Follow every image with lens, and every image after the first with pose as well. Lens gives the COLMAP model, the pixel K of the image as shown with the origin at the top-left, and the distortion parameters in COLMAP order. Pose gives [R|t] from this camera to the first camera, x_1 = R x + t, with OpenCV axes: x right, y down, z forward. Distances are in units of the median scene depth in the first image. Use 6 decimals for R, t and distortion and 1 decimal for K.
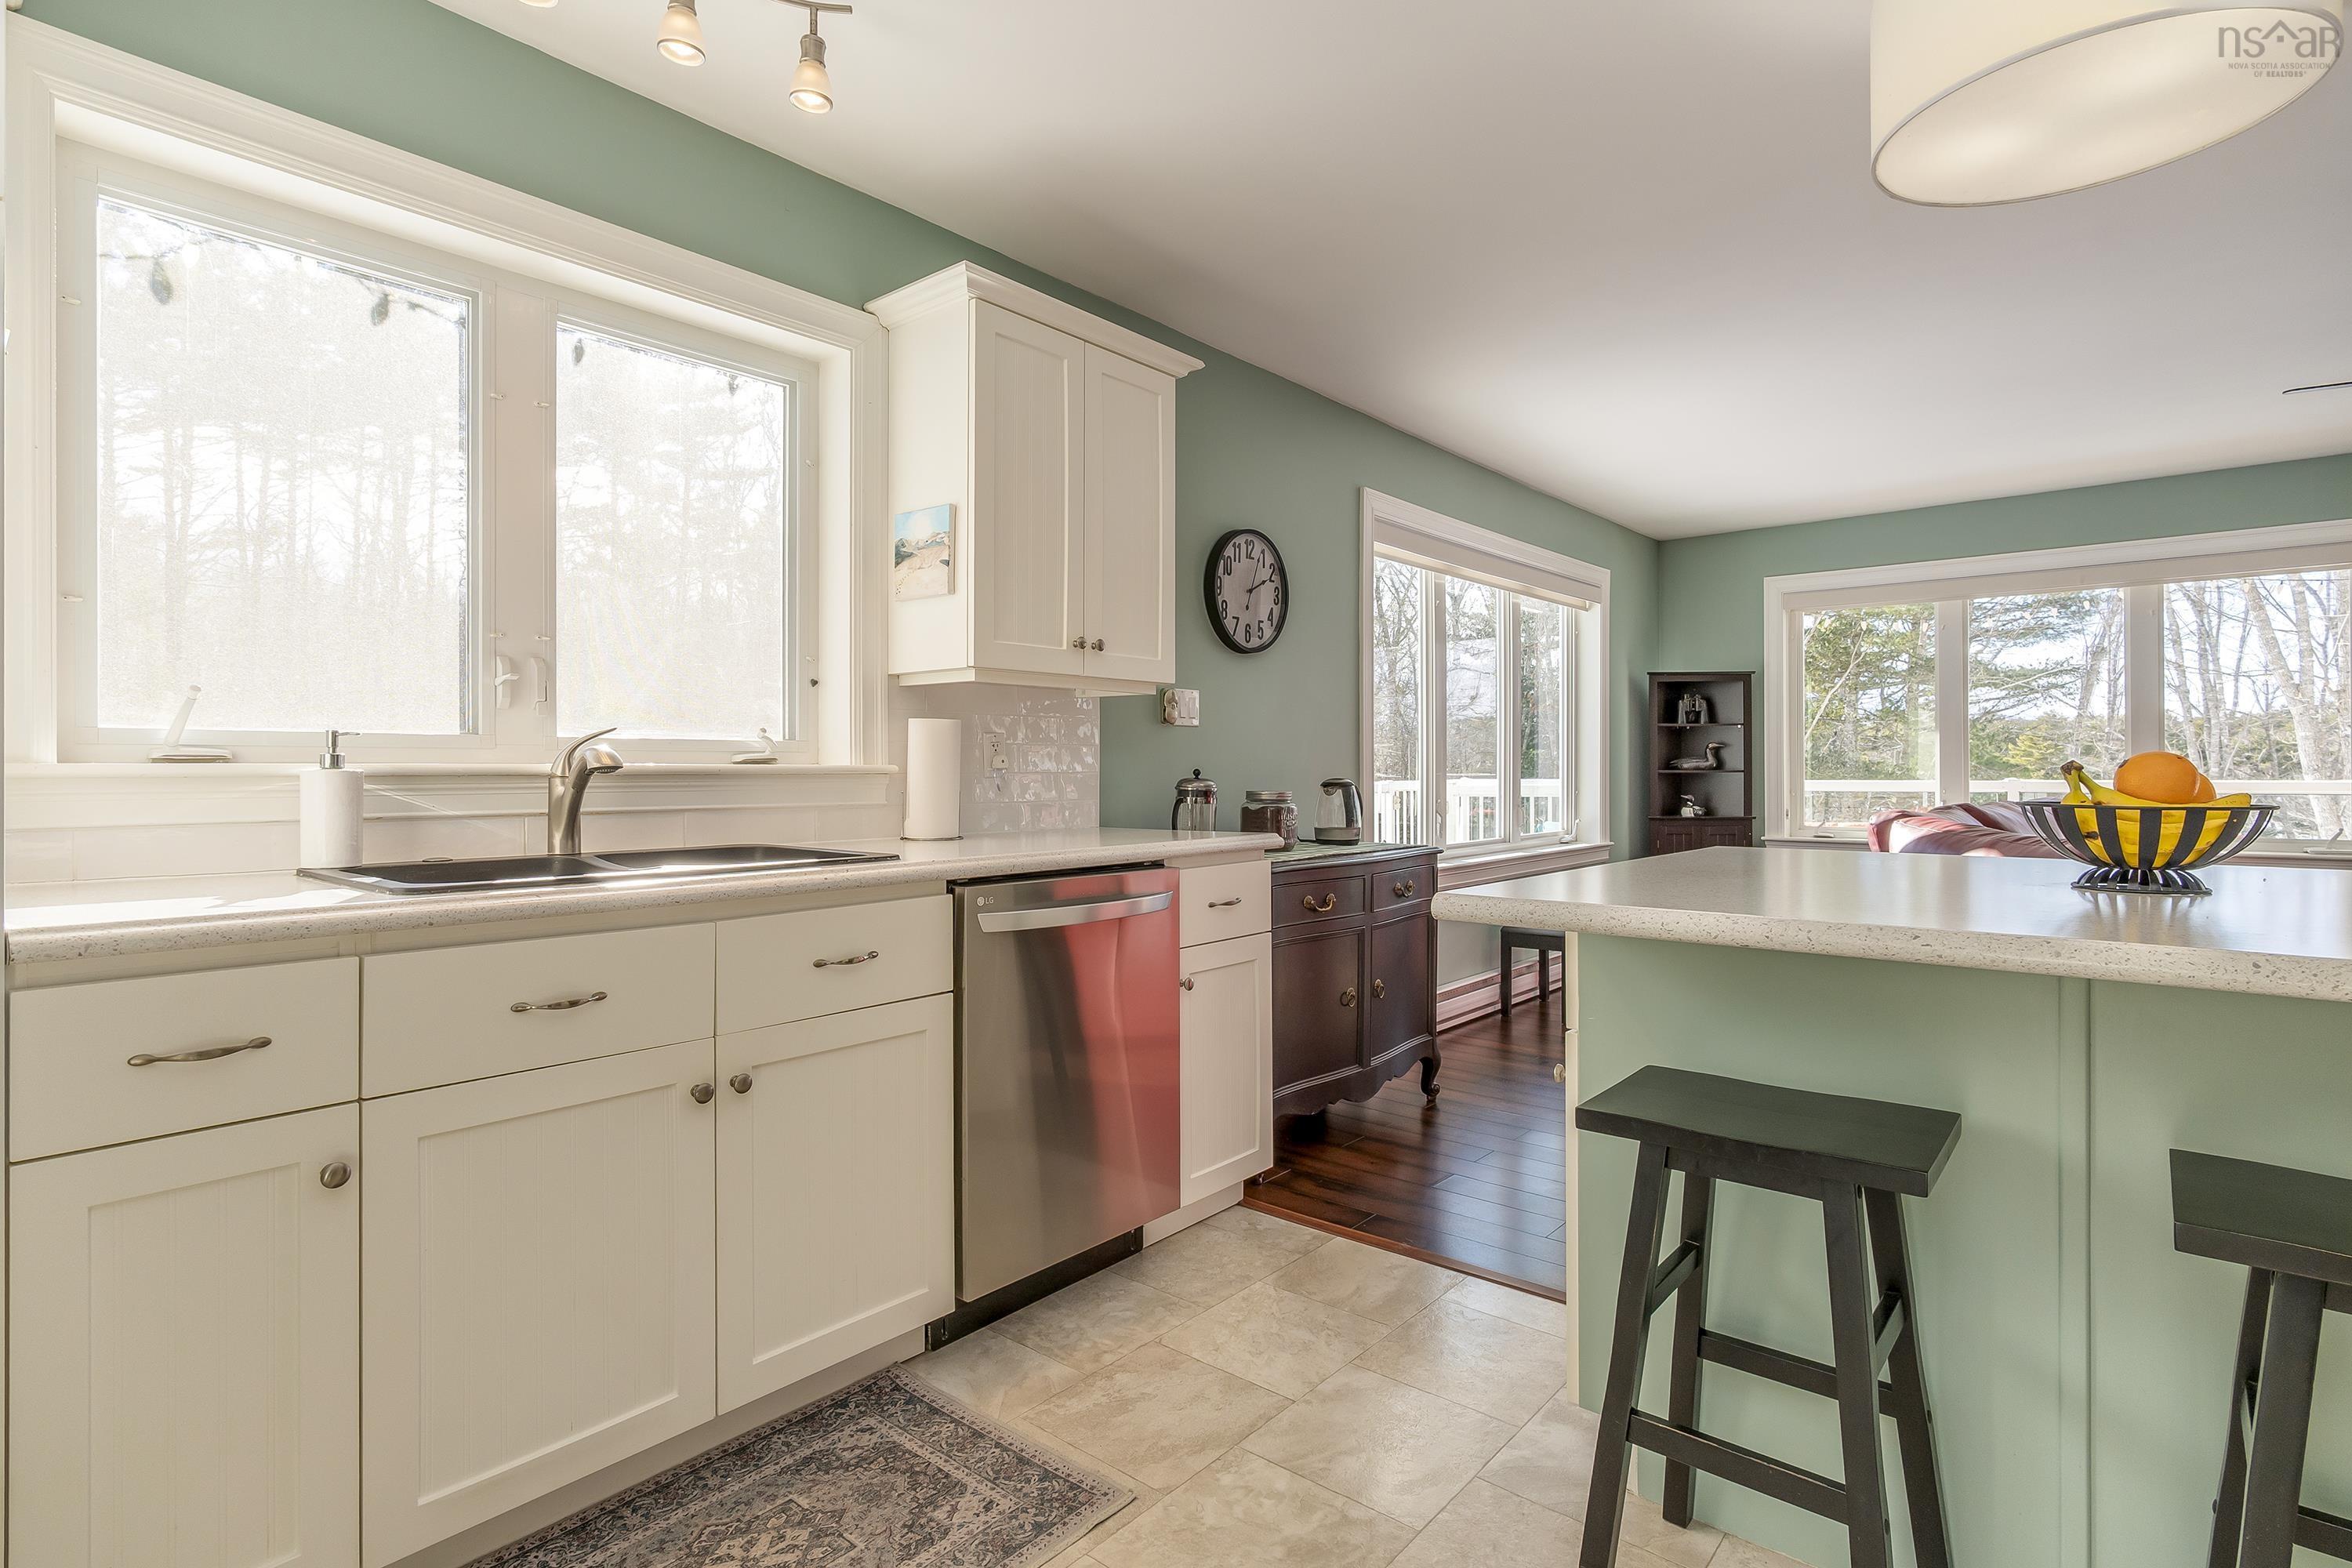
lens RADIAL K [[1161.1, 0, 1188.7], [0, 1161.1, 768.3], [0, 0, 1]] dist [-0.013362, 0.000834]
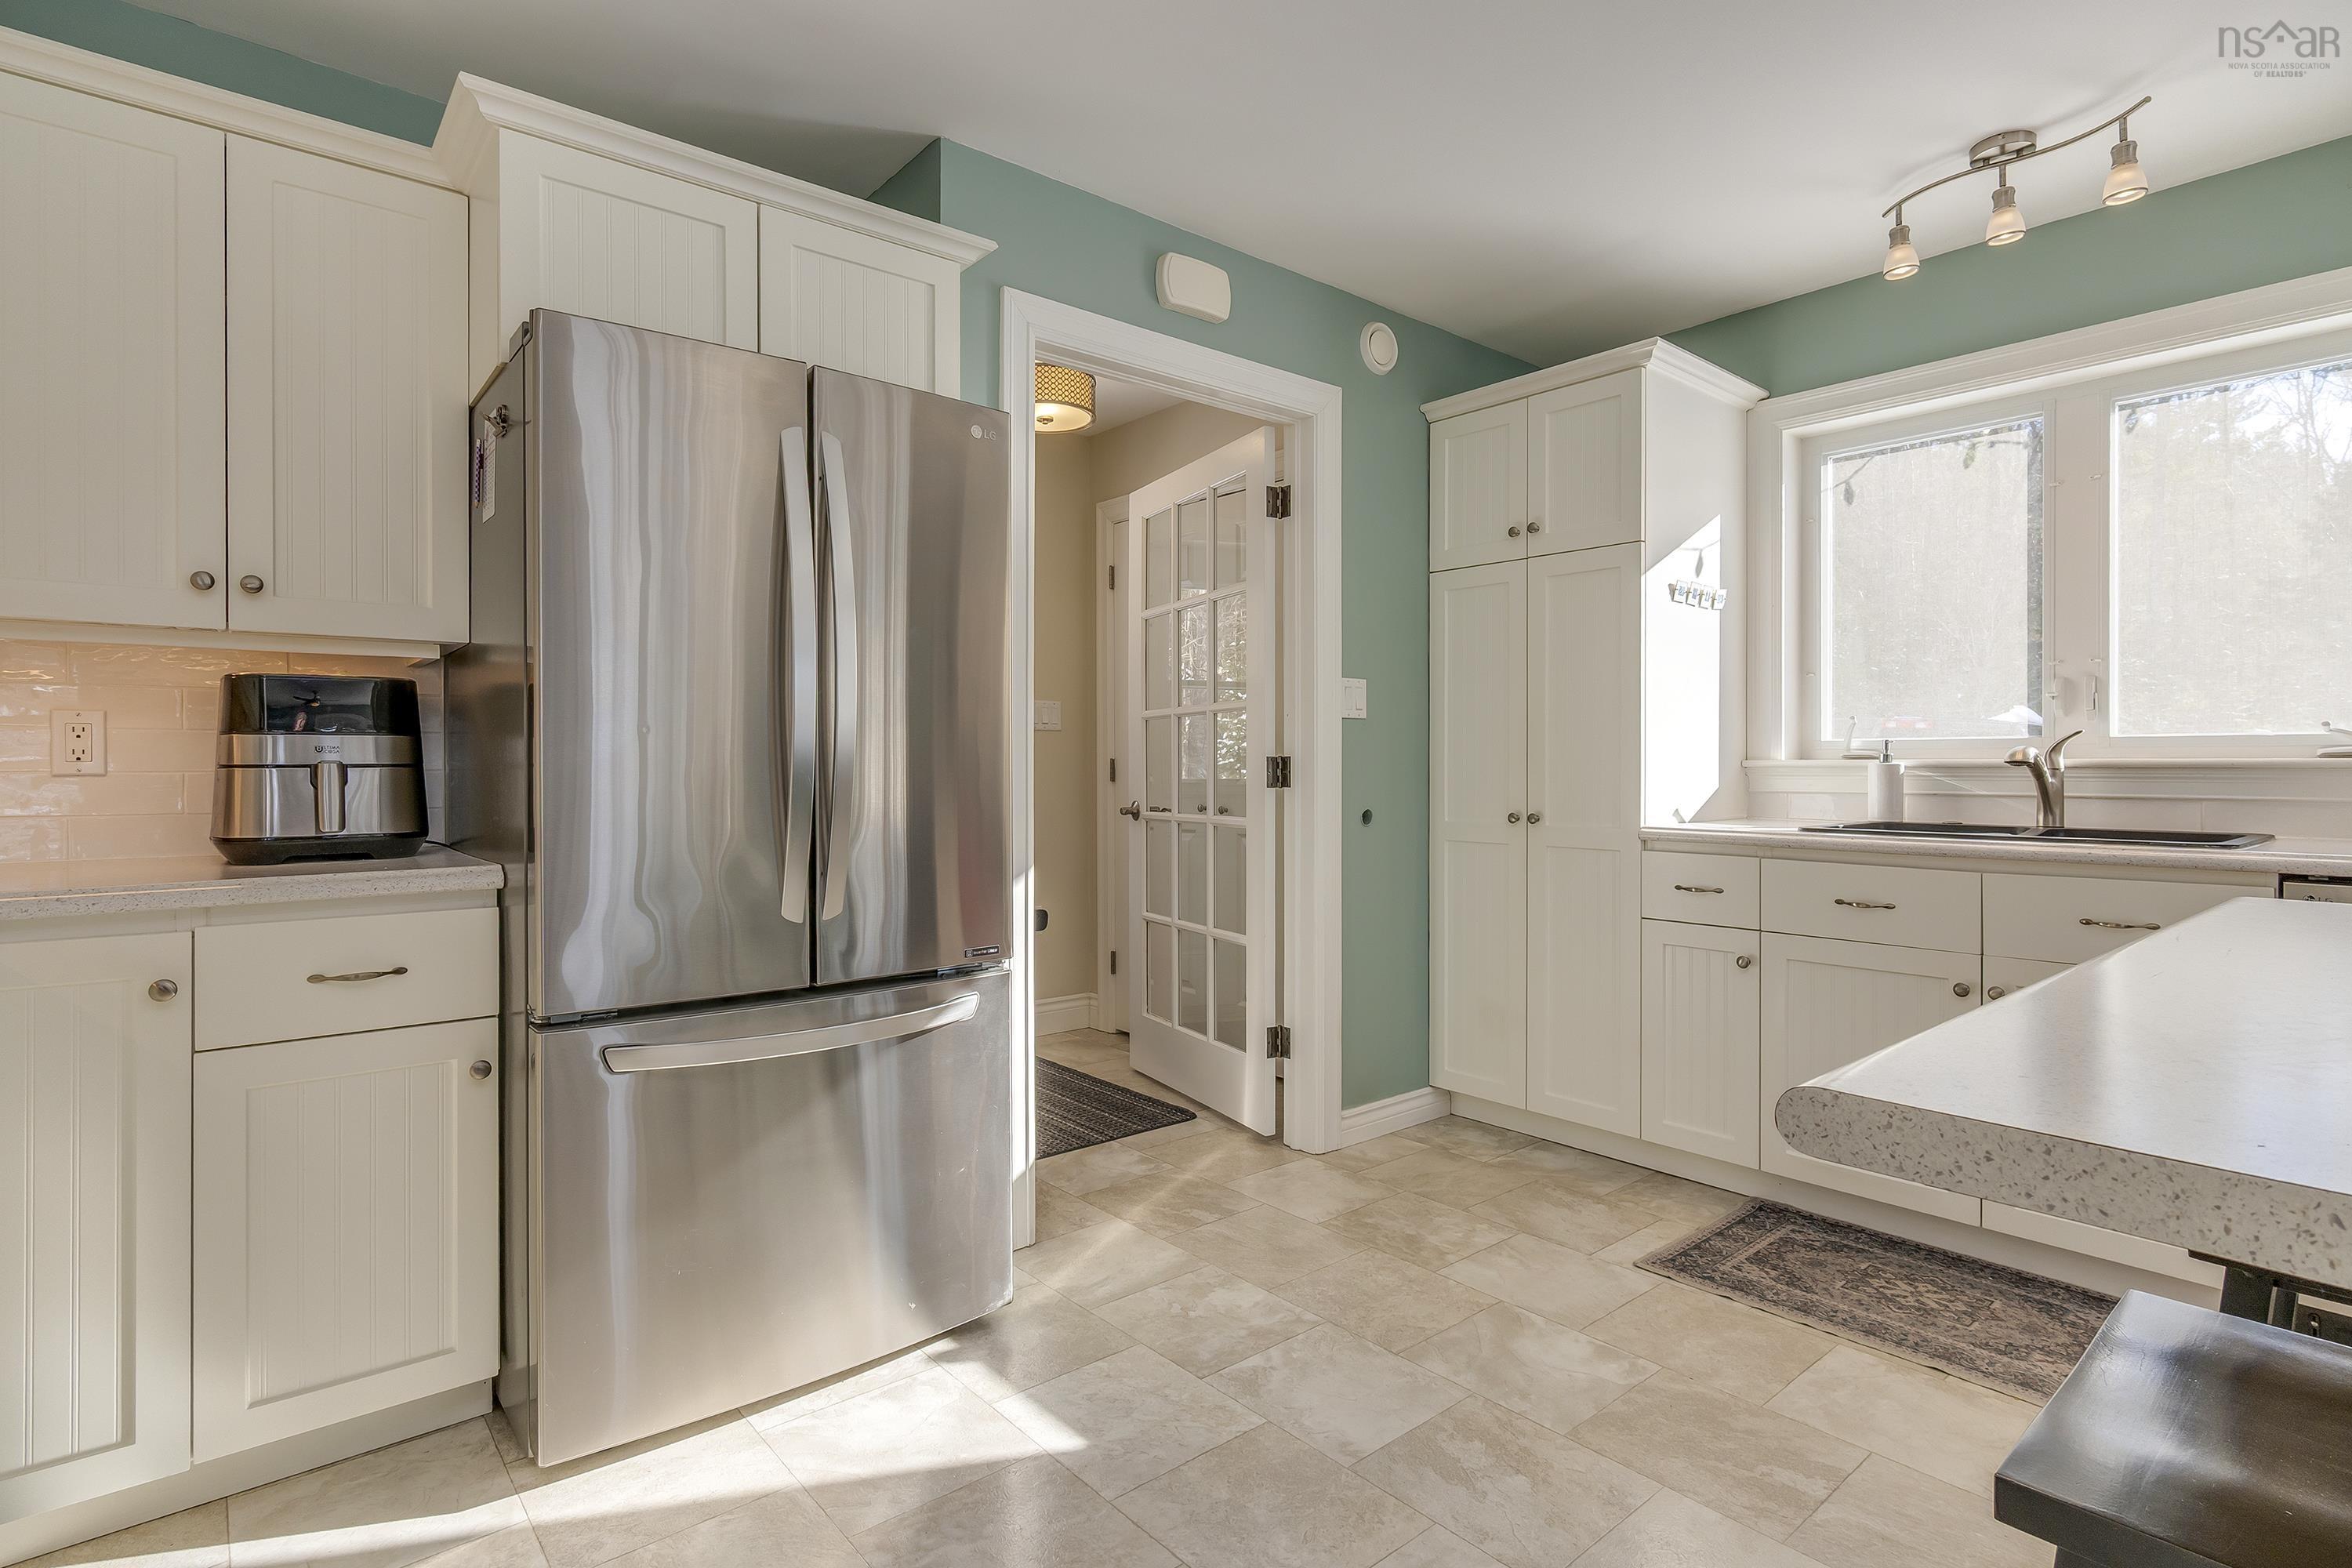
lens RADIAL K [[1175.5, 0, 1176.0], [0, 1175.5, 784.0], [0, 0, 1]] dist [-0.004947, 0.000169]
pose [[-0.166219, 0.018255, -0.985920, 0.884389], [-0.000454, 0.999827, 0.018589, 0.000173], [0.986089, 0.003537, -0.166182, 0.211375]]
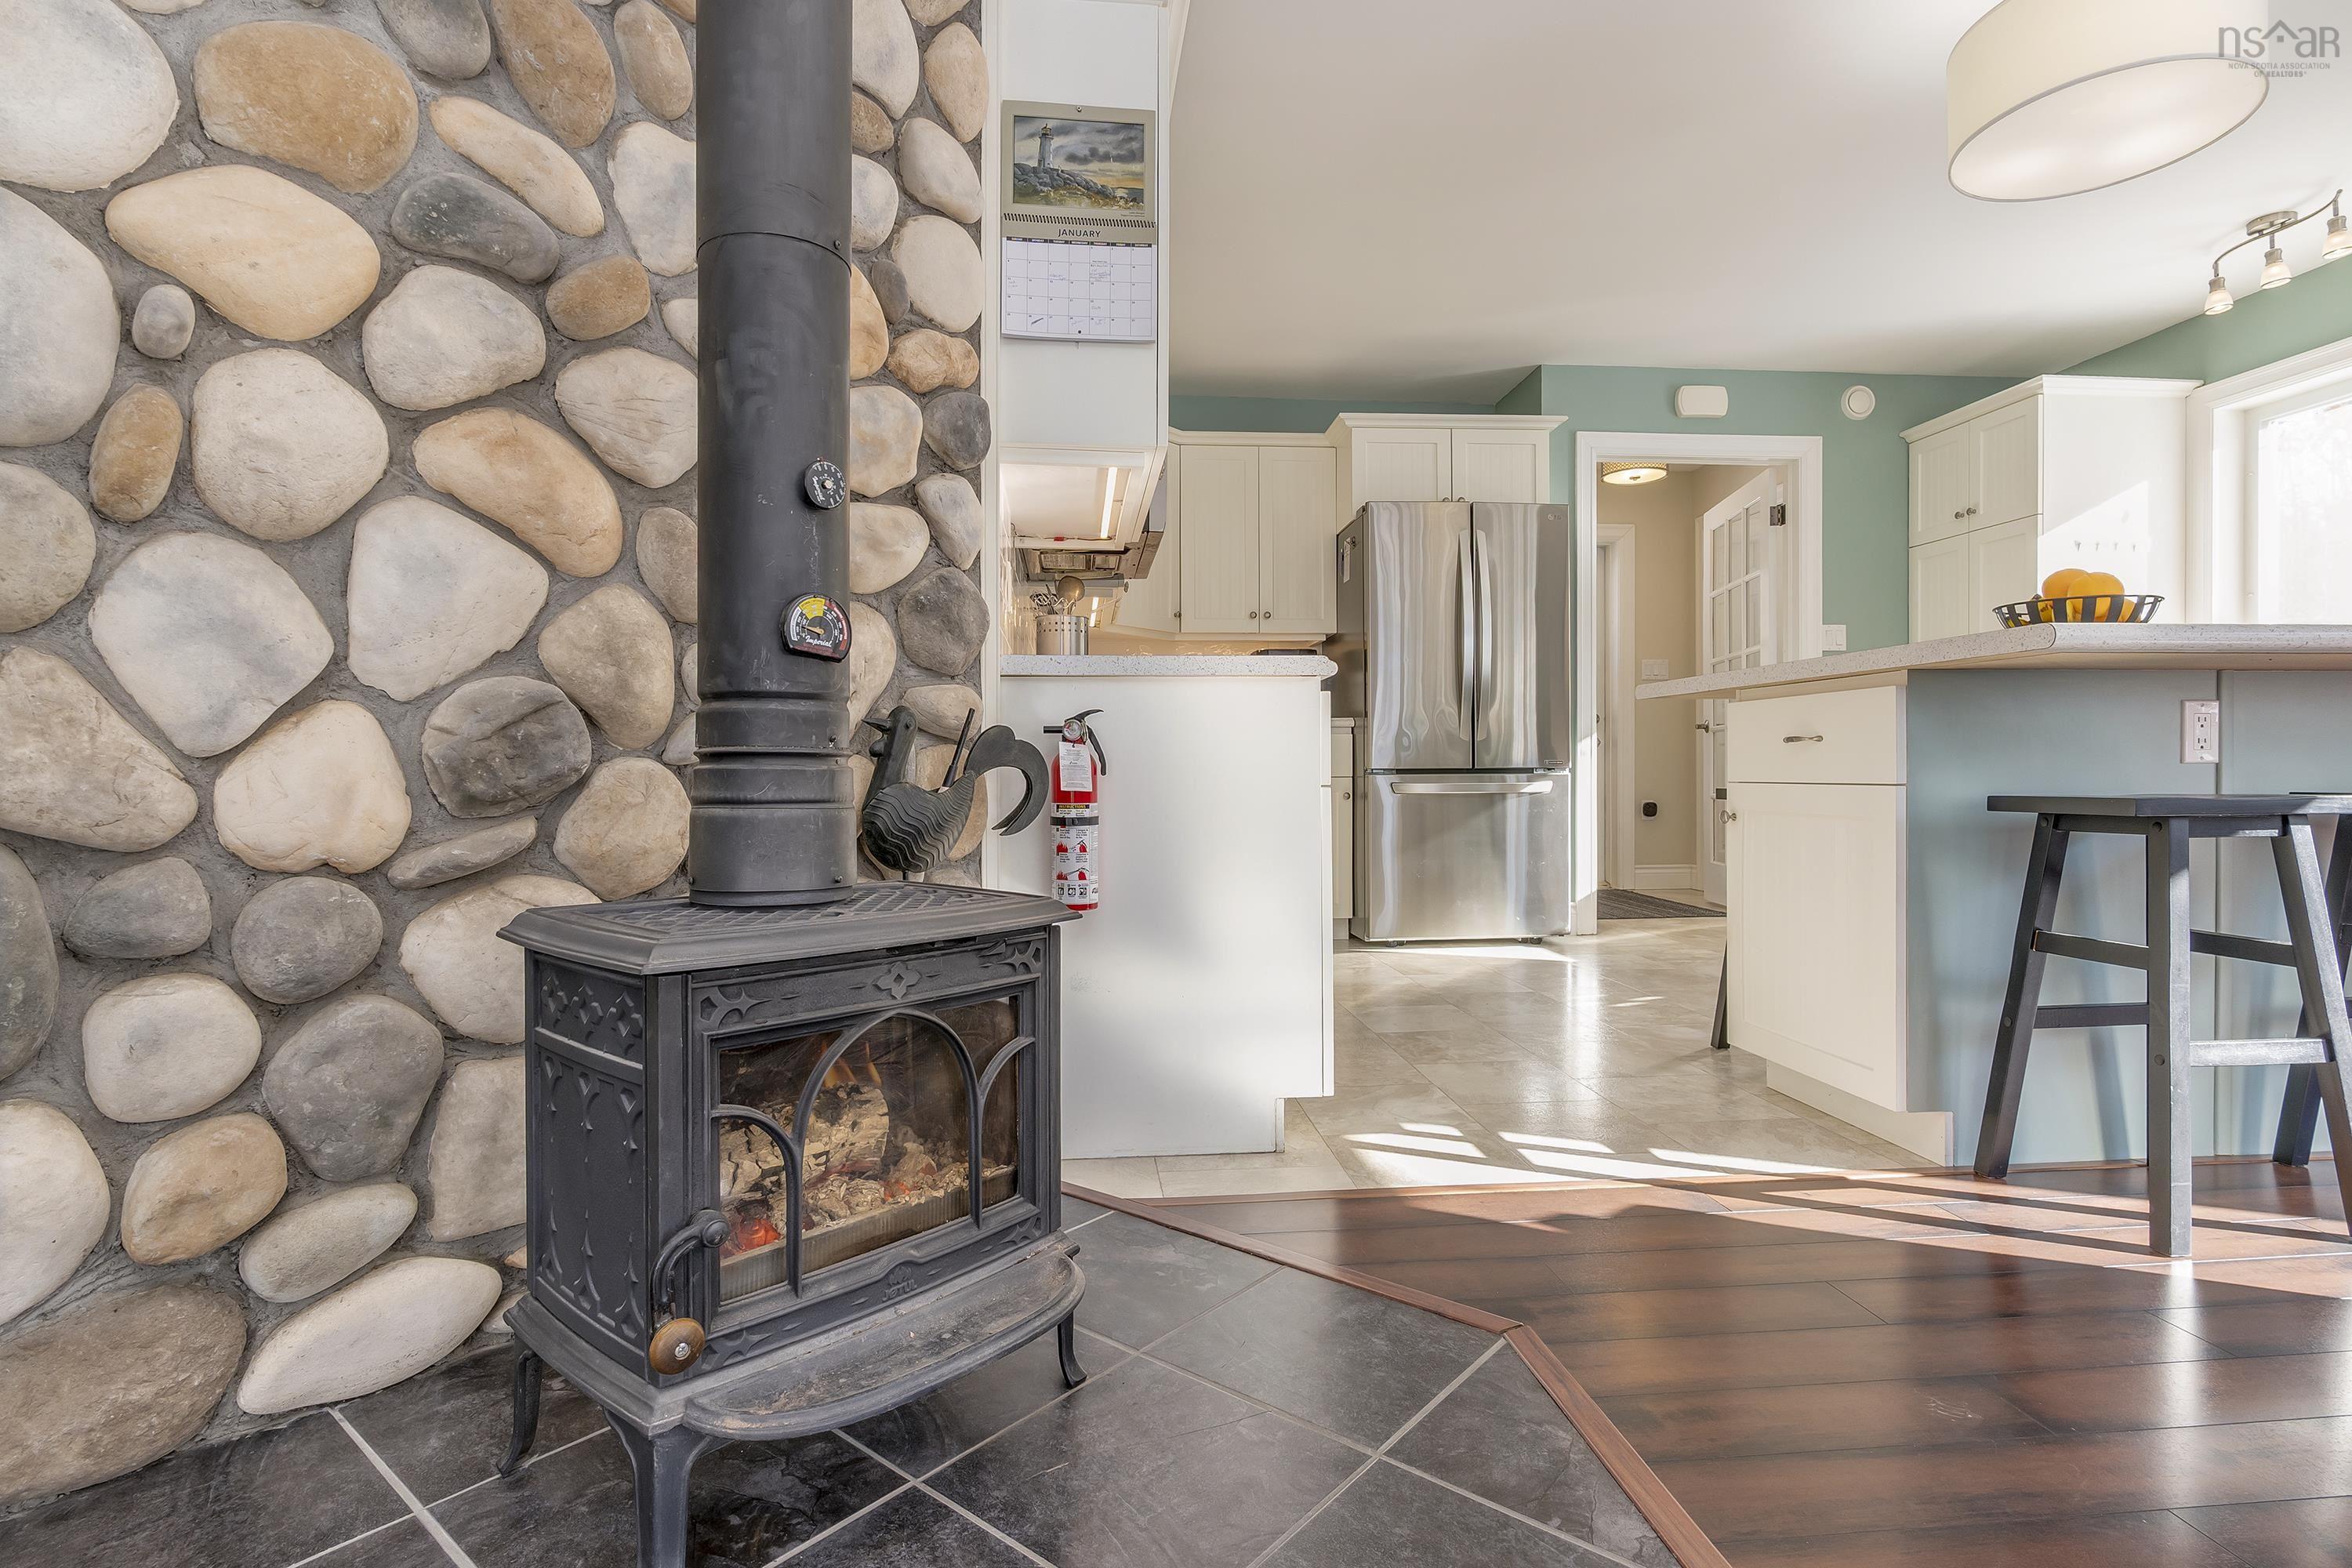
lens RADIAL K [[1158.1, 0, 1187.3], [0, 1158.1, 783.4], [0, 0, 1]] dist [-0.005202, 0.000049]
pose [[-0.692304, 0.016461, -0.721418, 1.891363], [0.009068, 0.999859, 0.014112, 0.163497], [0.721549, 0.003228, -0.692356, 0.850491]]
